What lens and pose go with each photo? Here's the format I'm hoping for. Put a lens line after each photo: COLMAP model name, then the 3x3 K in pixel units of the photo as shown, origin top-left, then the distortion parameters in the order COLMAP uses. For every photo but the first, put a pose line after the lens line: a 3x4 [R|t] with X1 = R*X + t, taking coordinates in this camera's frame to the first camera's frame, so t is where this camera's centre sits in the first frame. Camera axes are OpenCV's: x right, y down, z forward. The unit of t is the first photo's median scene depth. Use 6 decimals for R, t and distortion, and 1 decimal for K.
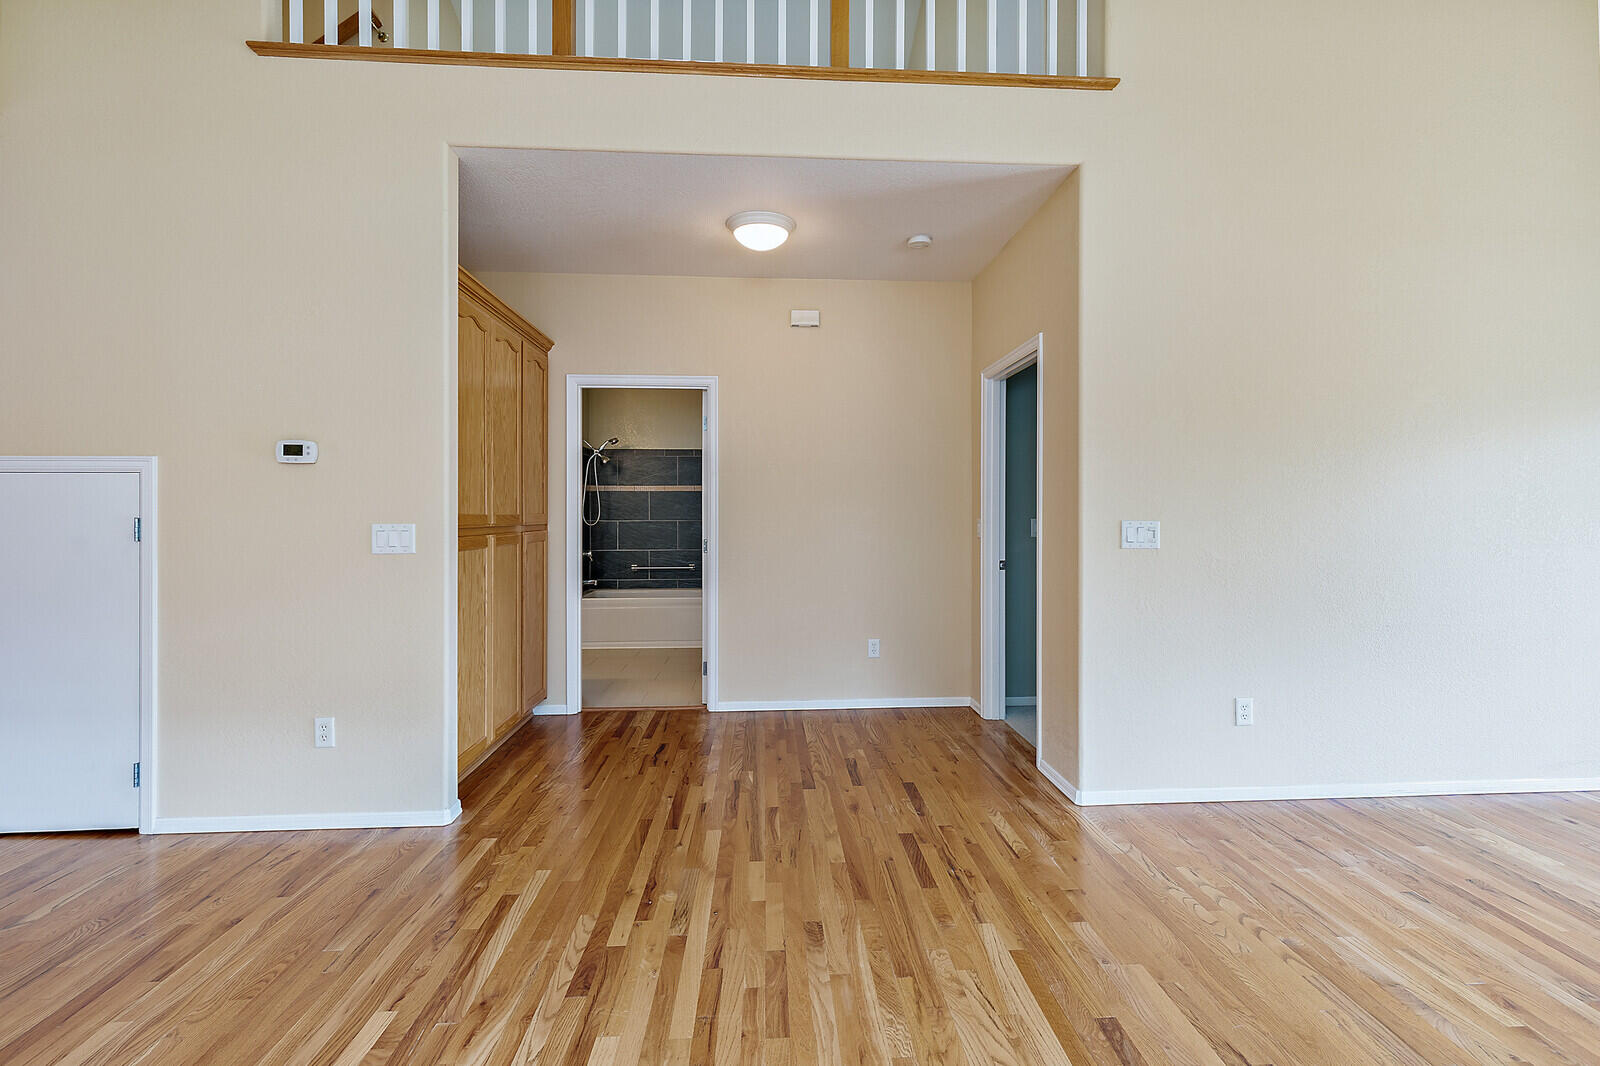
lens RADIAL K [[733.4, 0, 808.1], [0, 733.4, 521.2], [0, 0, 1]] dist [0.008646, -0.001528]
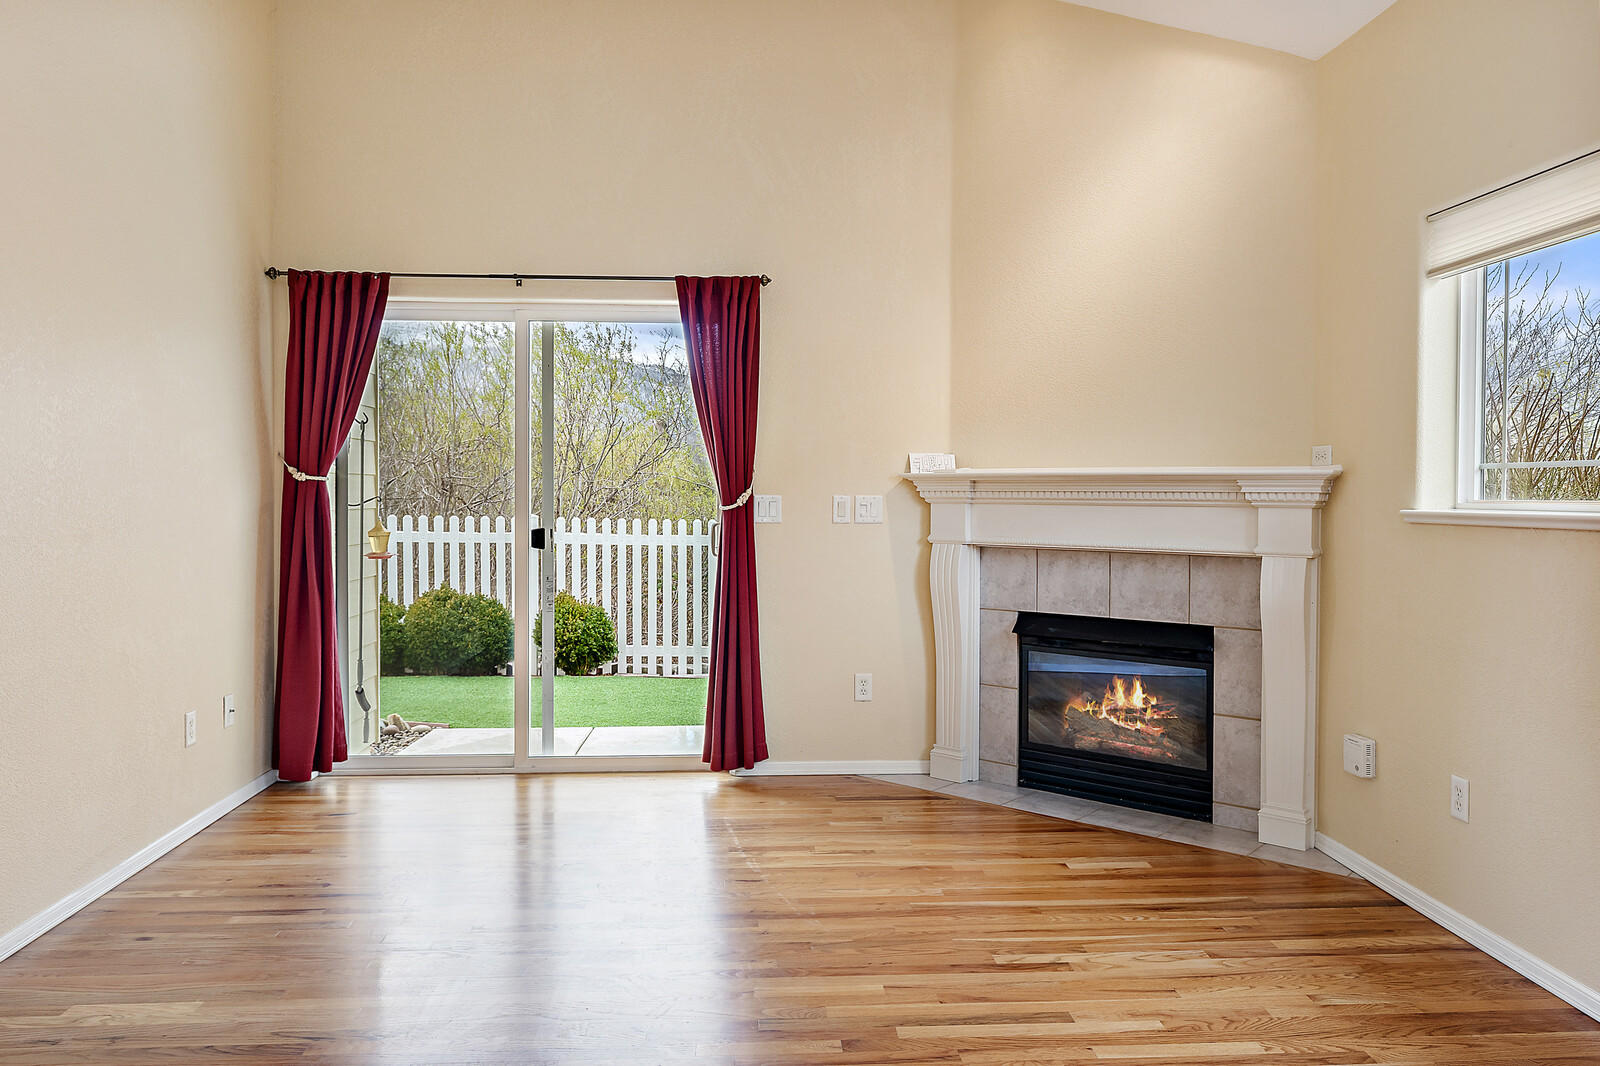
lens RADIAL K [[1168.0, 0, 806.7], [0, 1168.0, 506.1], [0, 0, 1]] dist [0.000683, -0.001338]
pose [[-0.004934, -0.012795, 0.999906, -0.053816], [0.007031, 0.999893, 0.012829, -0.004756], [-0.999963, 0.007094, -0.004844, 0.423202]]
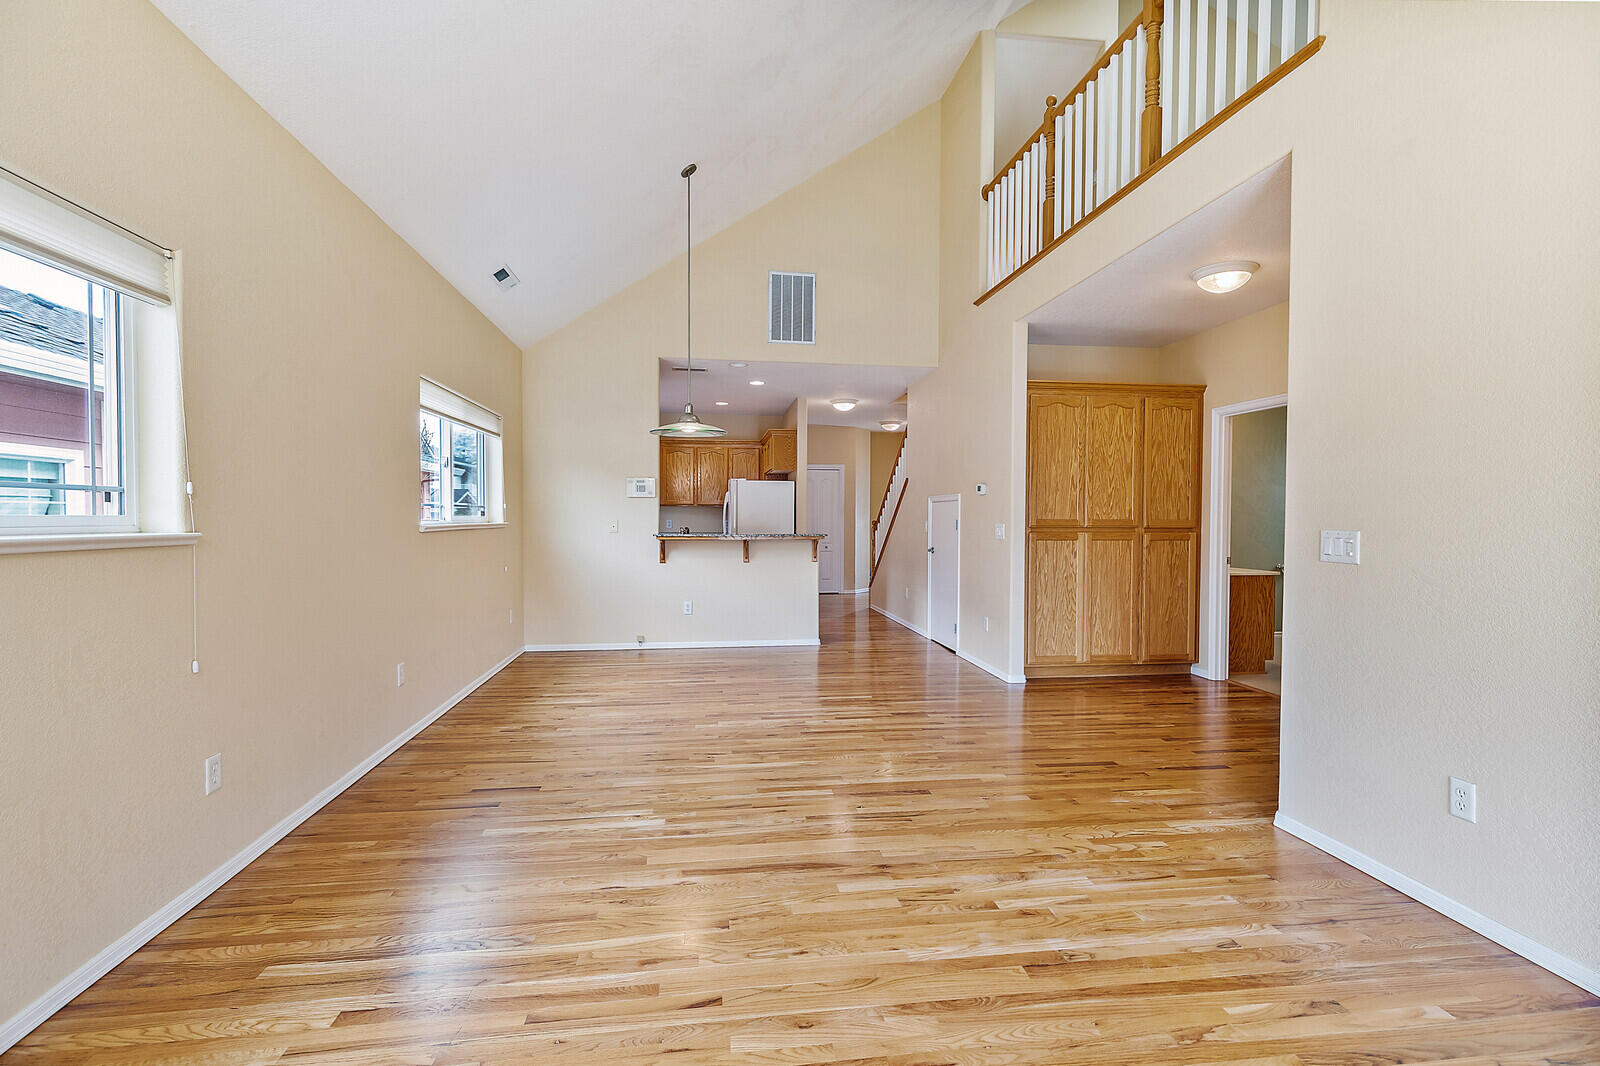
lens RADIAL K [[733.4, 0, 808.1], [0, 733.4, 521.2], [0, 0, 1]] dist [0.008646, -0.001528]
pose [[0.081752, 0.006957, -0.996628, 1.471447], [-0.013381, 0.999893, 0.005882, -0.008773], [0.996563, 0.012855, 0.081837, 0.355472]]
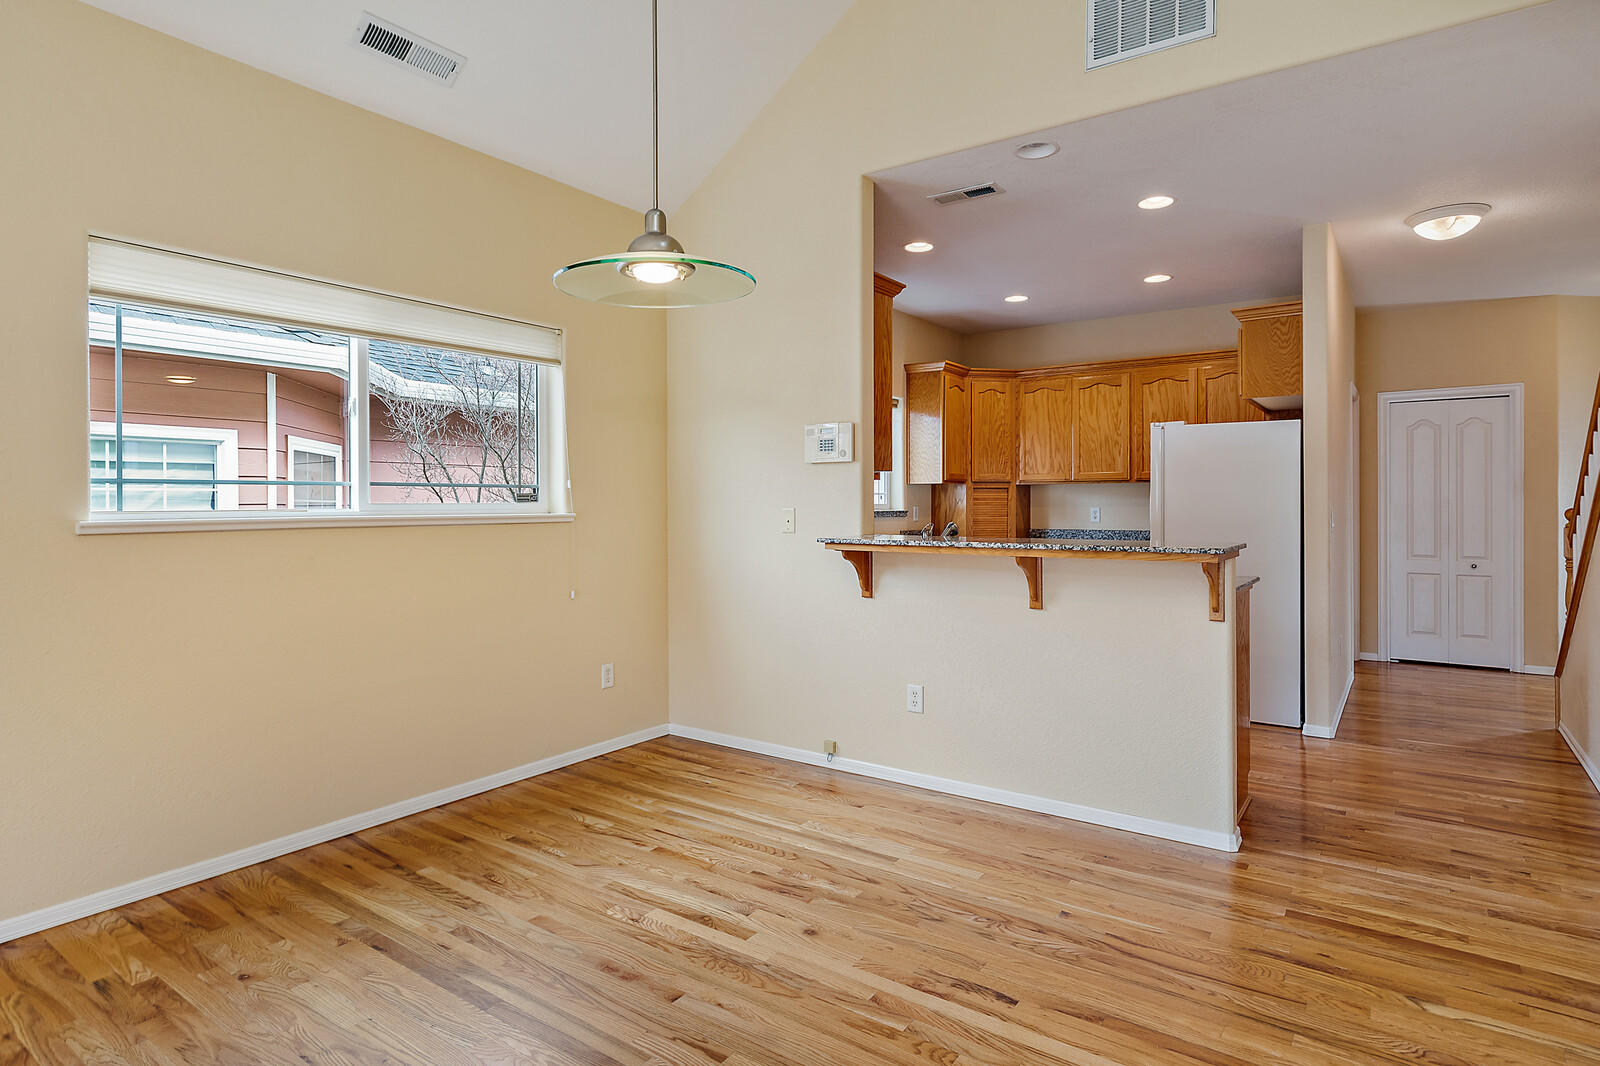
lens RADIAL K [[862.7, 0, 805.8], [0, 862.7, 501.0], [0, 0, 1]] dist [0.005316, 0.000275]
pose [[-0.625663, 0.000088, -0.780094, 0.081755], [-0.006832, 0.999961, 0.005592, -0.011542], [0.780064, 0.008828, -0.625638, 0.883186]]
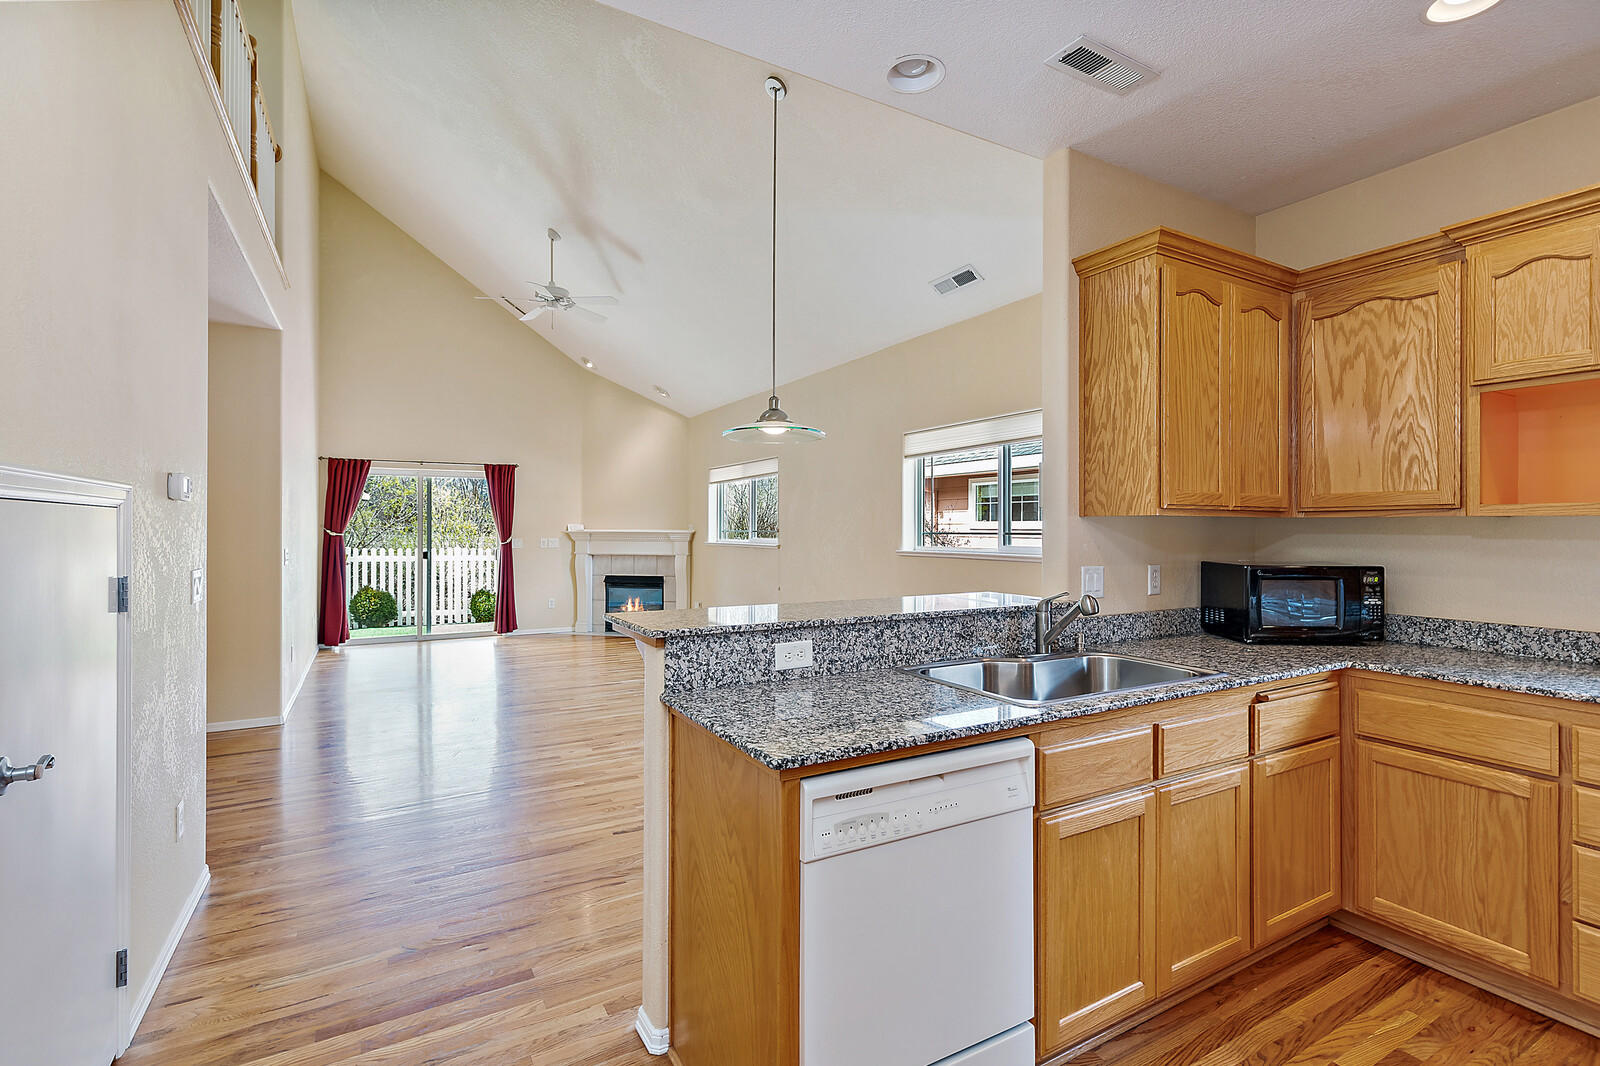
lens RADIAL K [[742.7, 0, 821.0], [0, 742.7, 527.0], [0, 0, 1]] dist [0.011010, -0.000191]
pose [[-0.456414, 0.001524, 0.889766, -1.892744], [0.008236, 0.999963, 0.002512, -0.049776], [-0.889730, 0.008475, -0.456409, 0.792201]]
